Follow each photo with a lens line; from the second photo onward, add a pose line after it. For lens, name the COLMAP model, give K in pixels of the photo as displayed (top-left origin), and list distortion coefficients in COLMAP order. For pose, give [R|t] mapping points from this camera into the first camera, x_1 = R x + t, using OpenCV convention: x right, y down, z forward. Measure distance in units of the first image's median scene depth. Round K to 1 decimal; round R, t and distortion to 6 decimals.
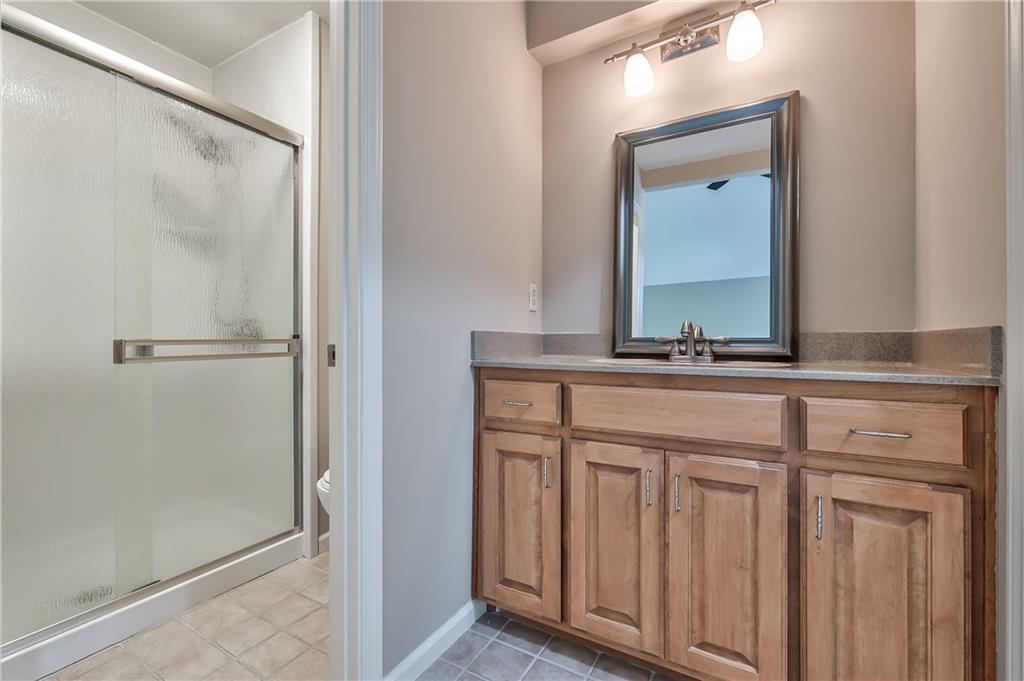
lens RADIAL K [[424.2, 0, 511.8], [0, 424.2, 345.5], [0, 0, 1]] dist [-0.000092, -0.000055]
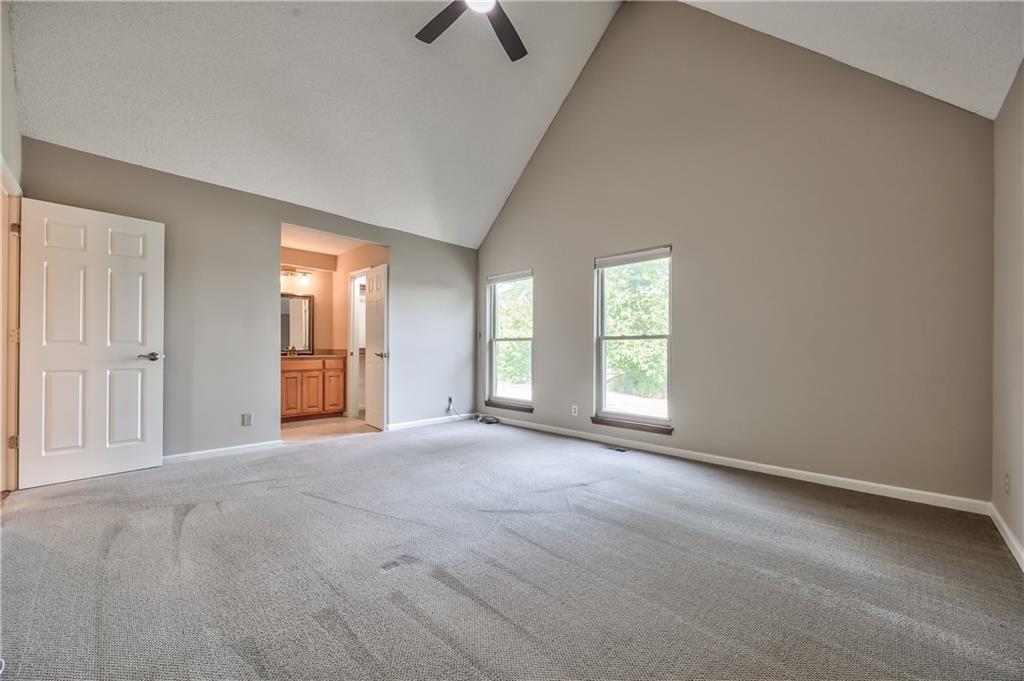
lens RADIAL K [[424.2, 0, 511.8], [0, 424.2, 345.5], [0, 0, 1]] dist [-0.000092, -0.000055]
pose [[0.264095, 0.003088, 0.964492, -4.048363], [-0.002500, 0.999994, -0.002517, -0.072278], [-0.964493, -0.001747, 0.264101, -2.893504]]
